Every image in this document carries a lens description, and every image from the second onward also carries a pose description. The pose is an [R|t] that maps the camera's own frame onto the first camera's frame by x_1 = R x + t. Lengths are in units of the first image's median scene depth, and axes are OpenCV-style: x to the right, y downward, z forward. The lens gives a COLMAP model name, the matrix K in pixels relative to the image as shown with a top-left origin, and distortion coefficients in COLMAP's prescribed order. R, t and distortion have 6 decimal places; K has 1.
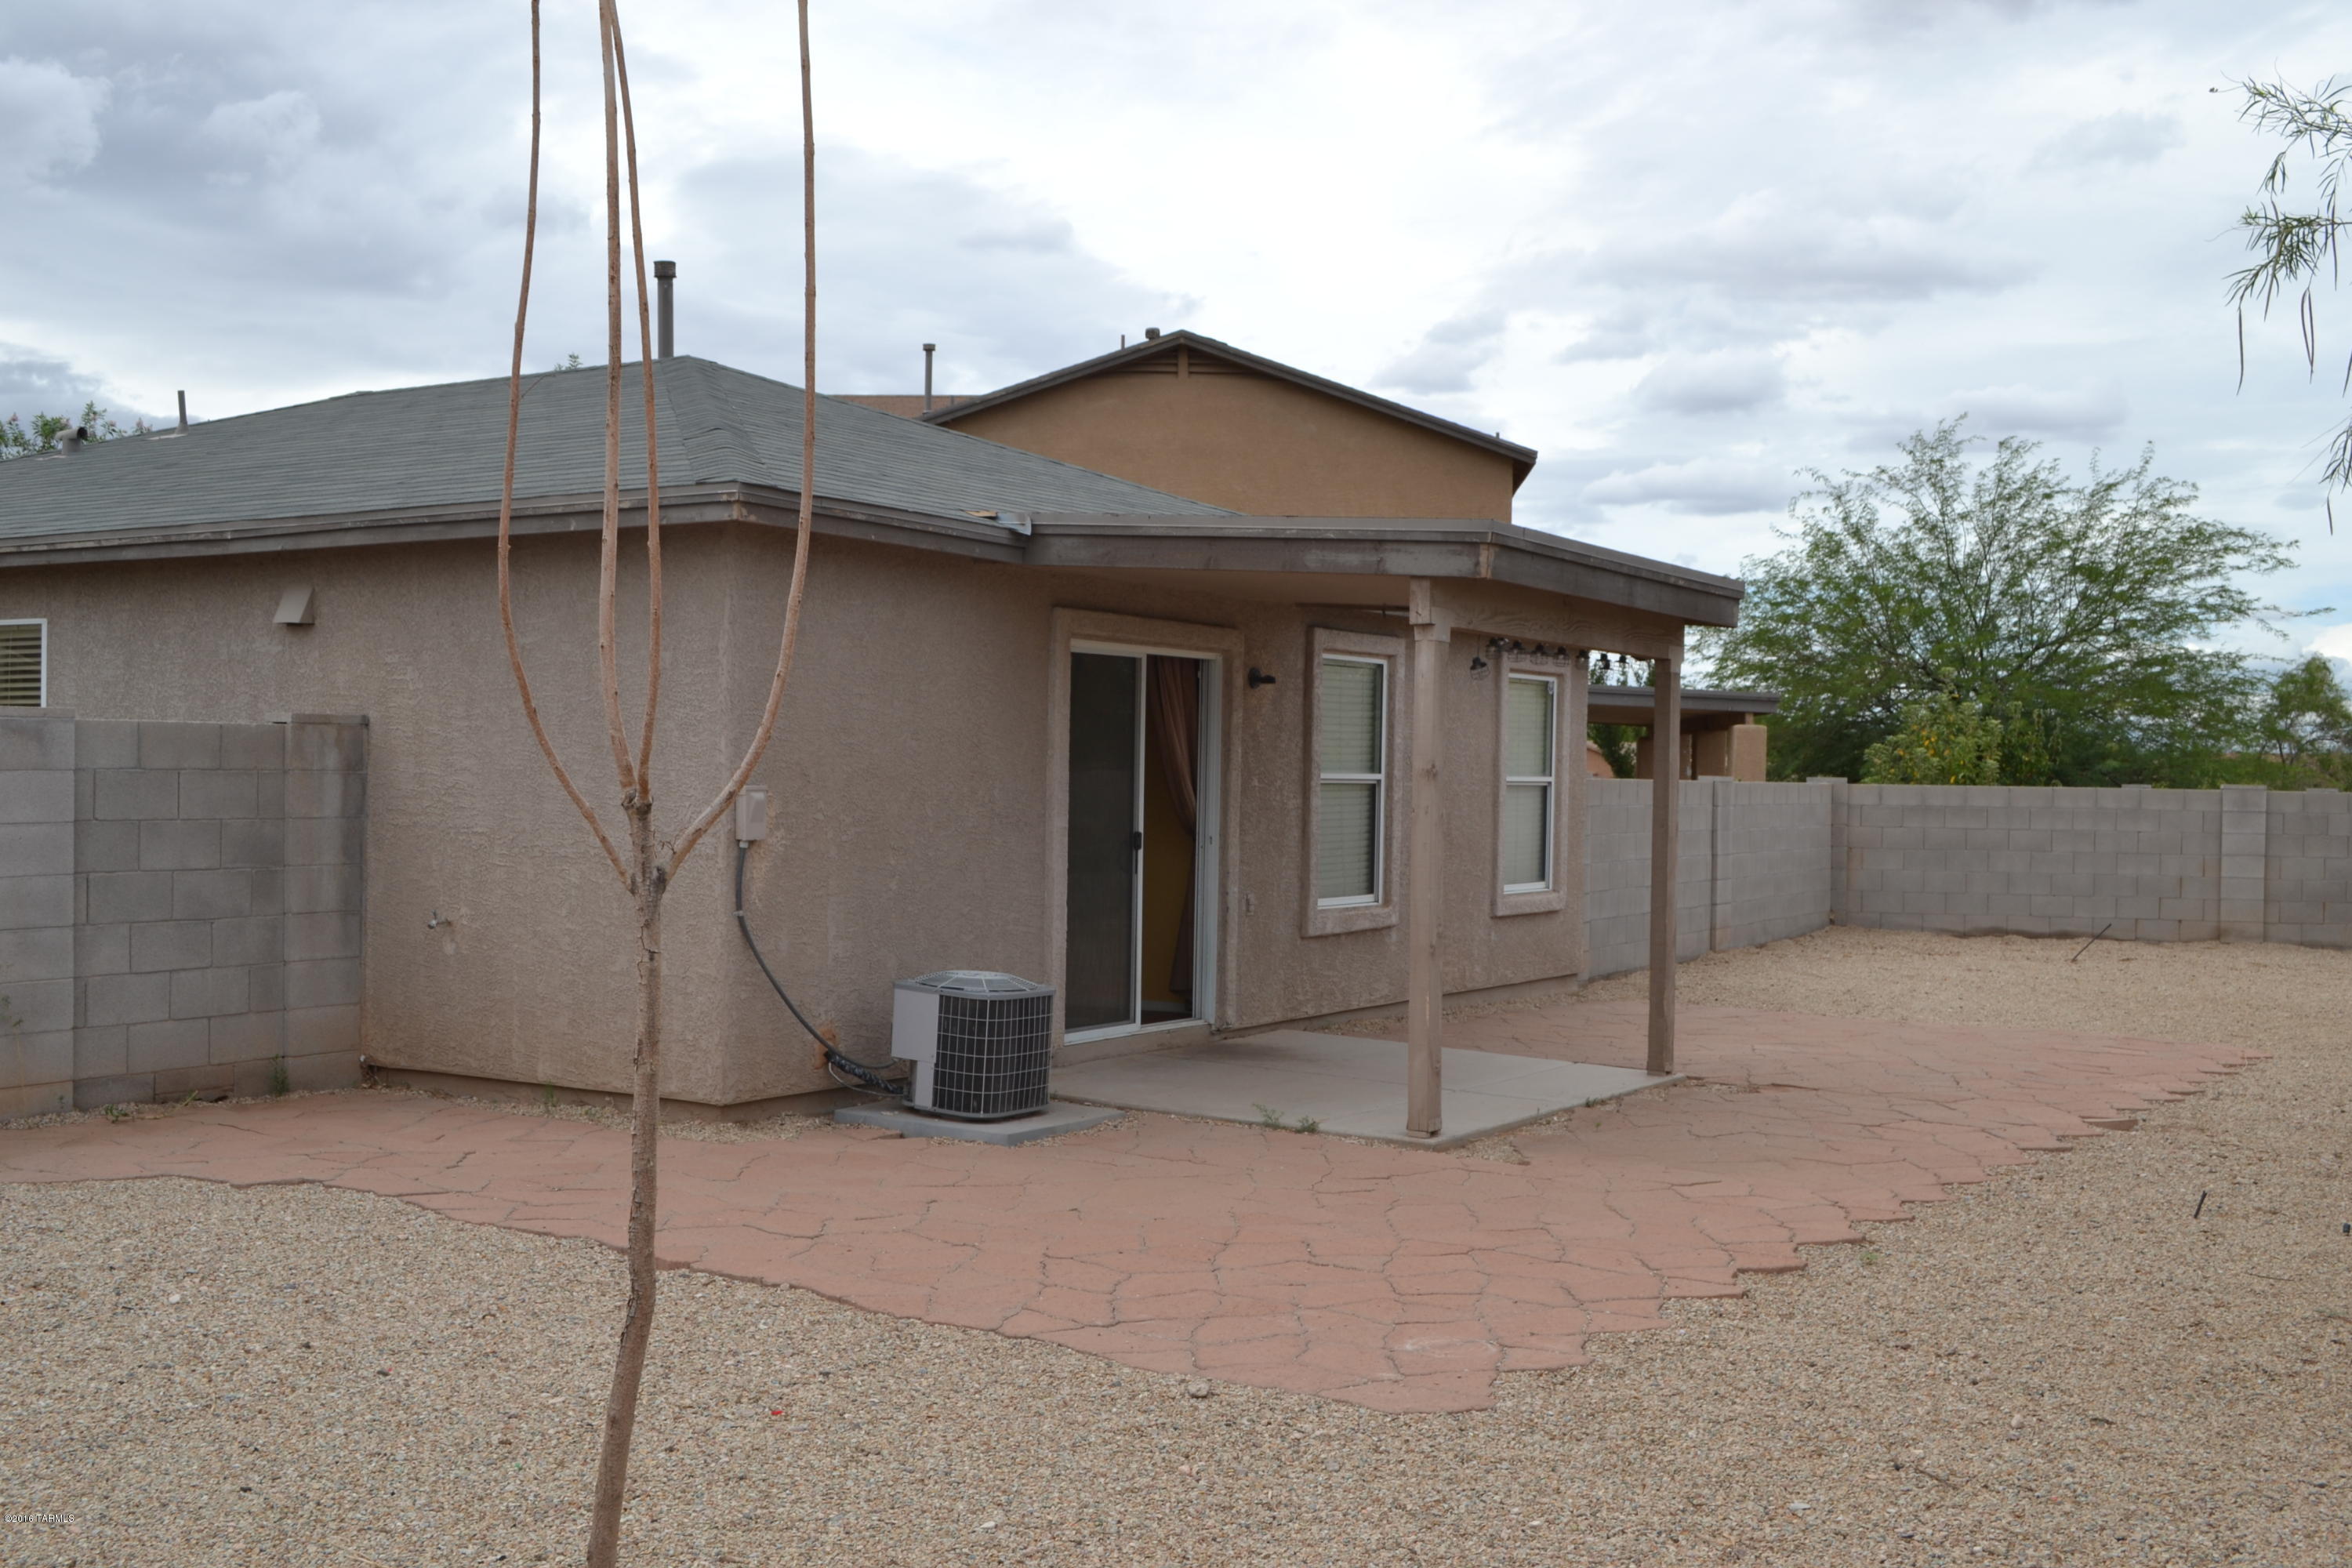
lens RADIAL K [[2380.5, 0, 1162.1], [0, 2380.5, 786.9], [0, 0, 1]] dist [-0.066118, 0.018864]
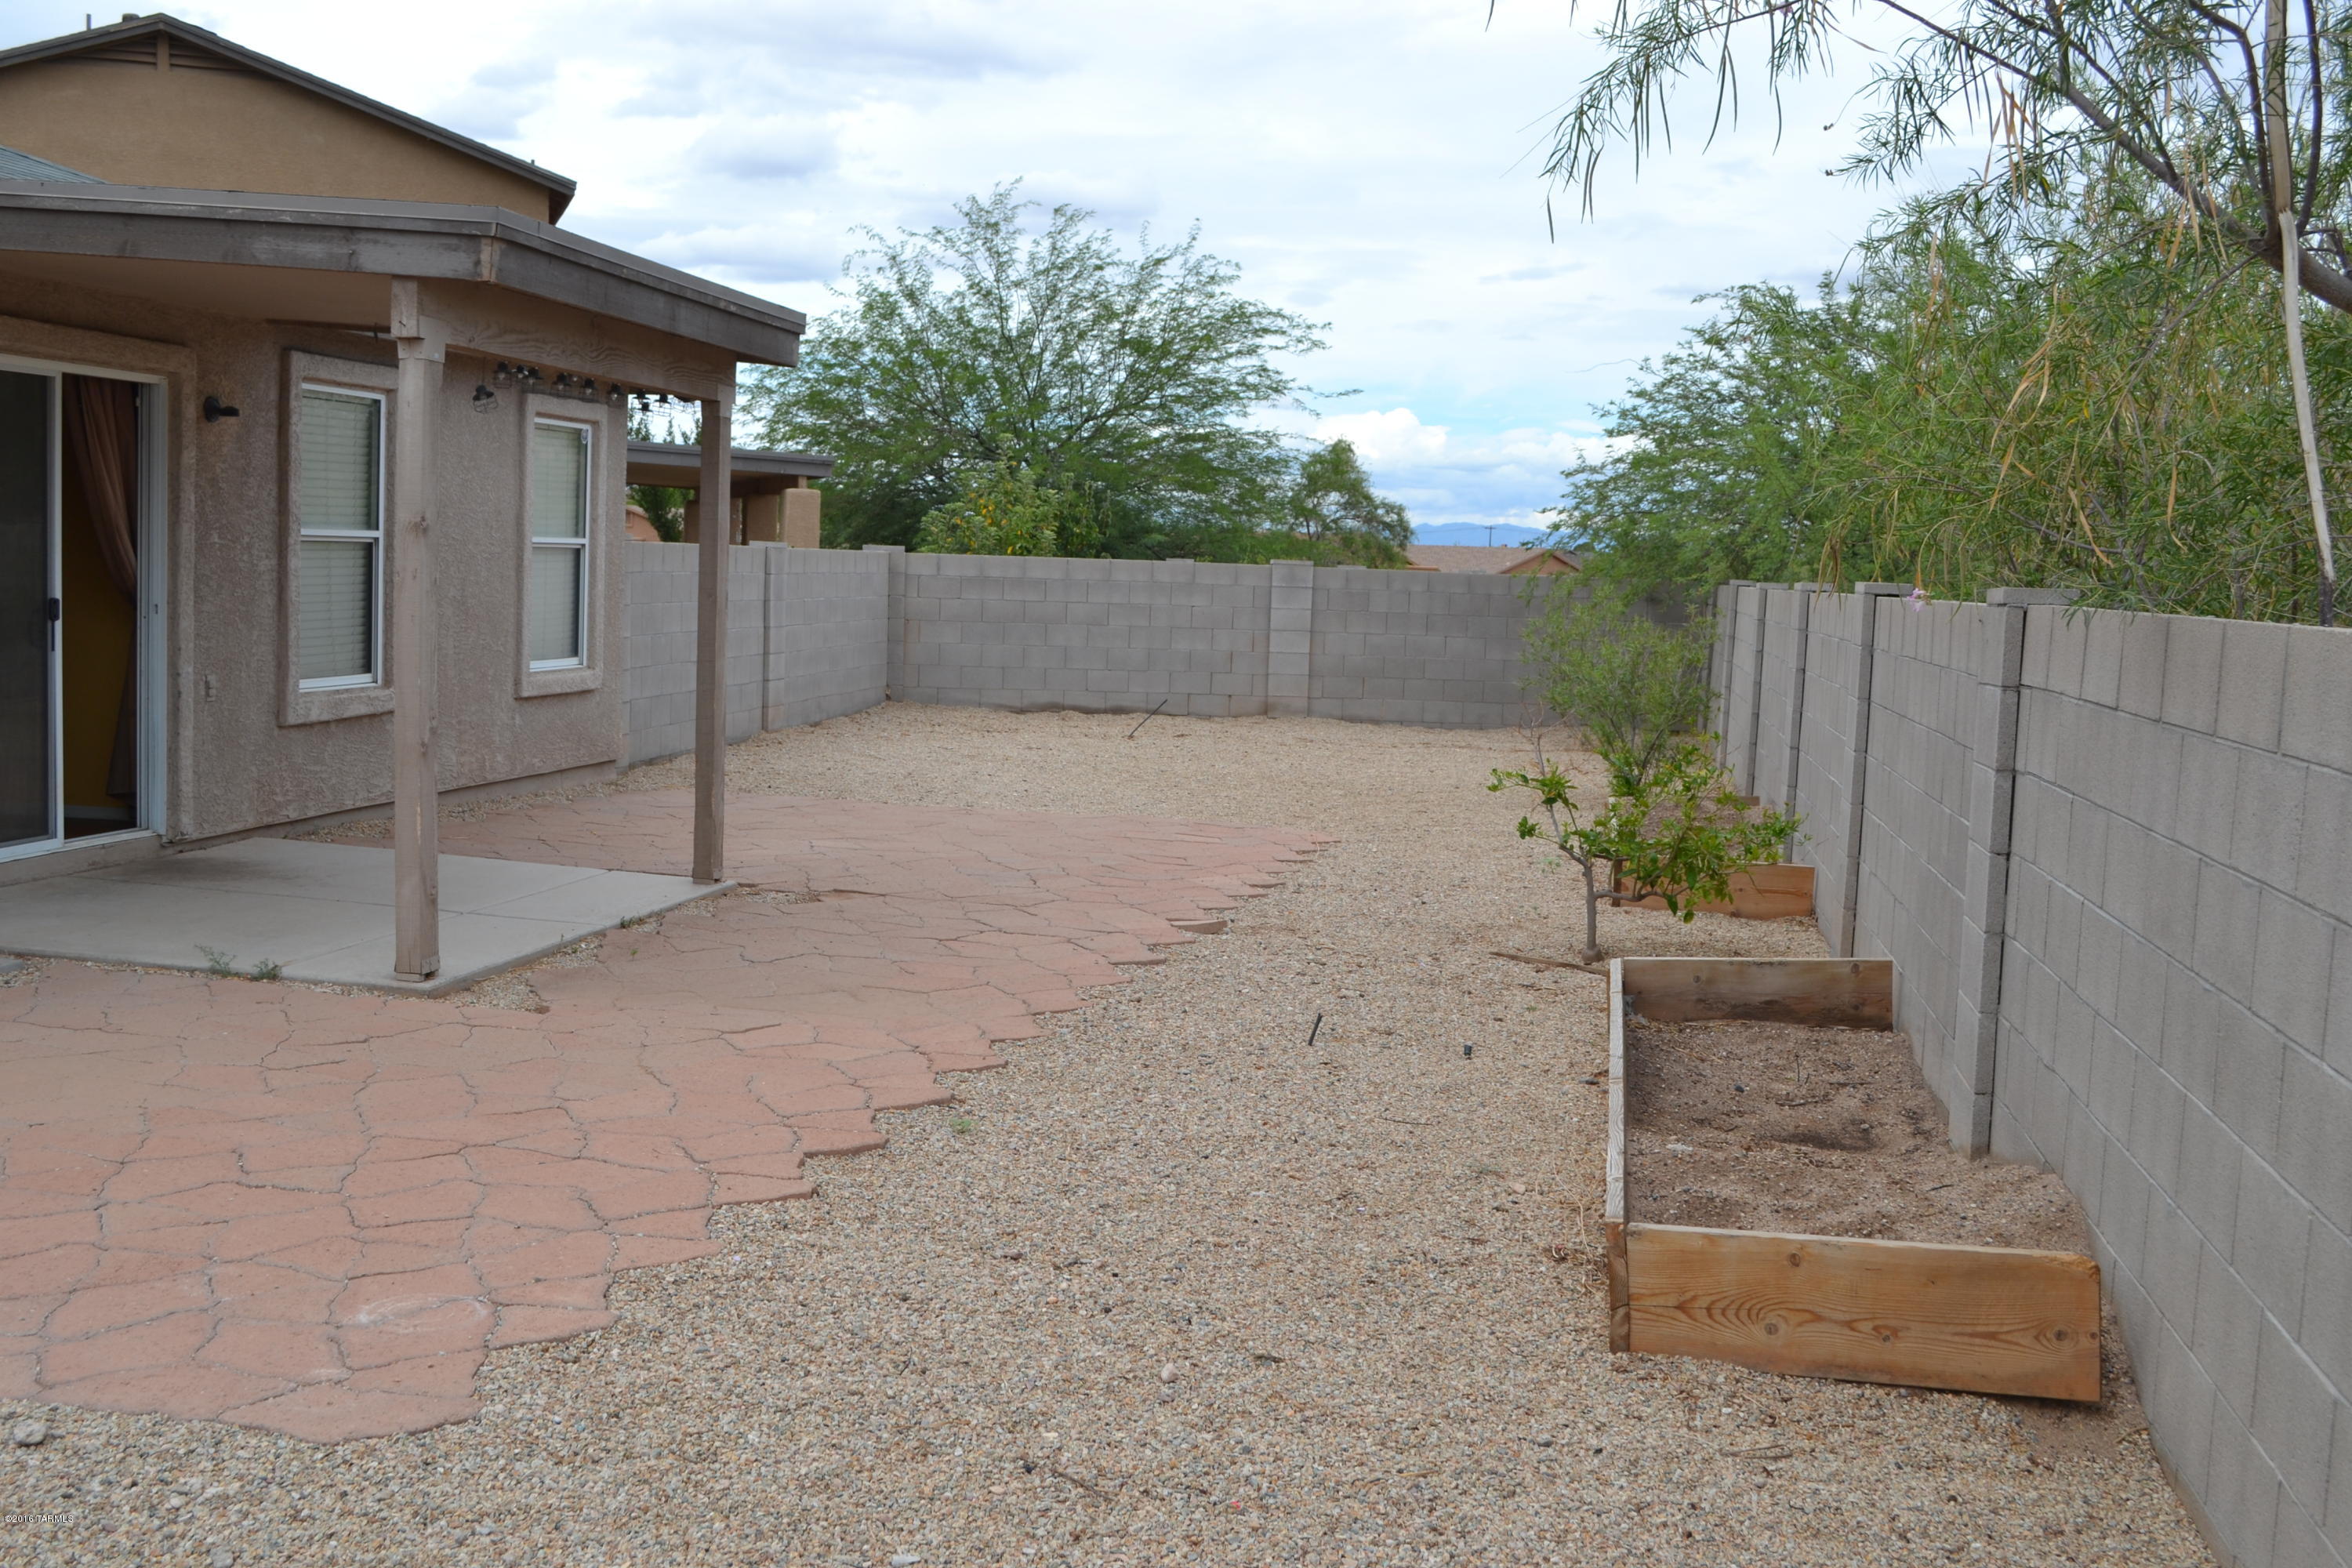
lens RADIAL K [[2380.5, 0, 1162.1], [0, 2380.5, 786.9], [0, 0, 1]] dist [-0.066118, 0.018864]
pose [[0.923076, -0.020085, 0.384094, 0.027867], [-0.017479, 0.995413, 0.094057, 0.001443], [-0.384221, -0.093535, 0.918491, 0.129210]]
